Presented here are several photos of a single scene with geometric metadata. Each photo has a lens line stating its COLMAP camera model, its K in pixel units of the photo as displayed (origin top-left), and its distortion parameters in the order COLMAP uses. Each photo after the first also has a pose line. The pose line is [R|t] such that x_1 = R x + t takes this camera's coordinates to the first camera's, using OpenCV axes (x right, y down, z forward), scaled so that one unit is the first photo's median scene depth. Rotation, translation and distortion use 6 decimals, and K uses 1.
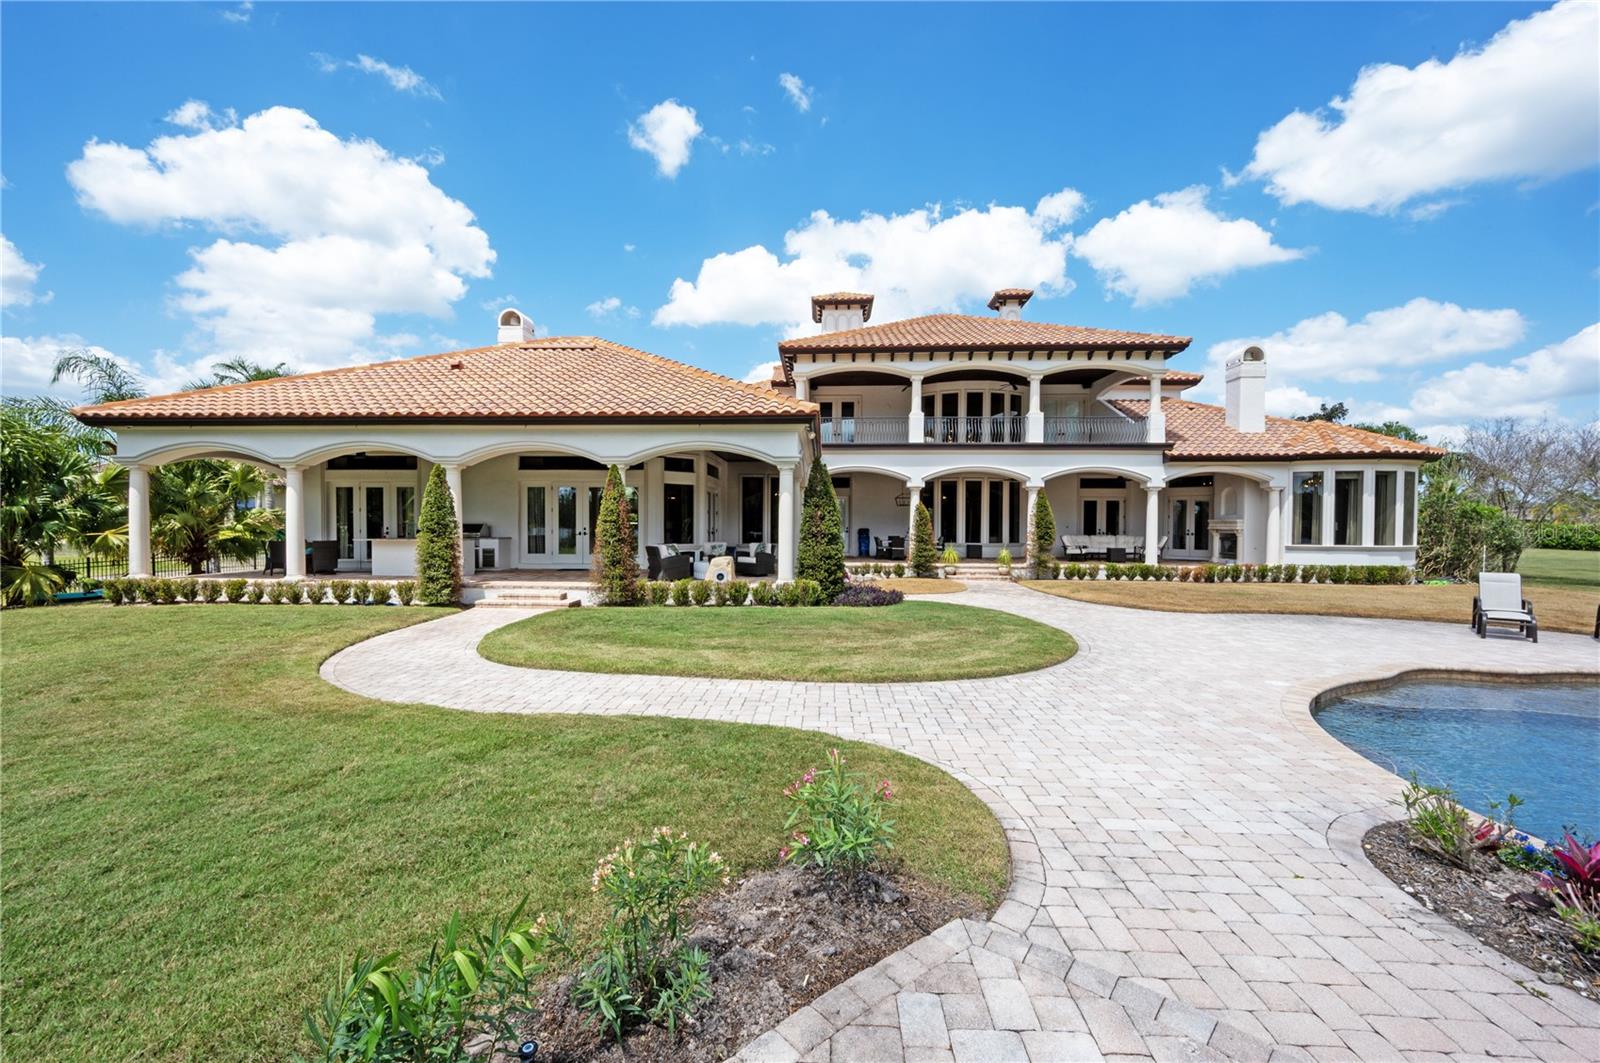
lens RADIAL K [[757.1, 0, 800.0], [0, 757.1, 531.5], [0, 0, 1]] dist [0.000982, 0.000002]
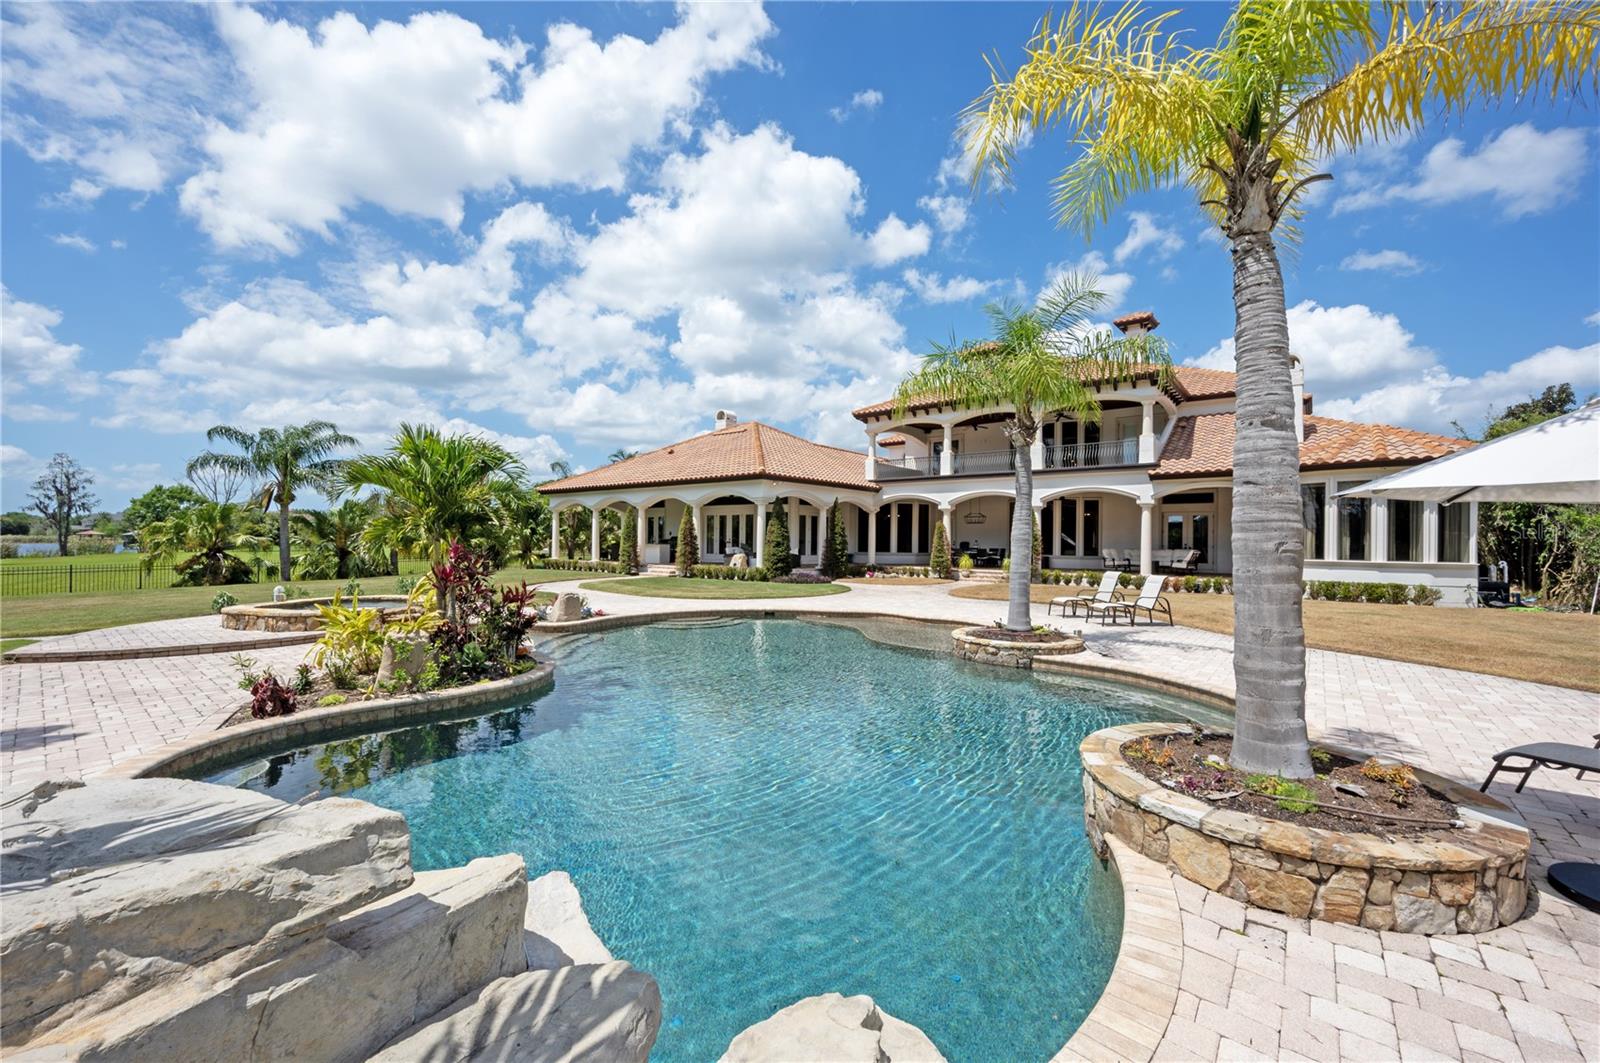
lens RADIAL K [[615.4, 0, 744.9], [0, 615.4, 528.4], [0, 0, 1]] dist [-0.000460, 0.000050]
pose [[0.792945, -0.006473, -0.609259, 0.543280], [-0.010527, 0.999649, -0.024323, 0.004514], [0.609202, 0.025700, 0.792598, -0.052524]]
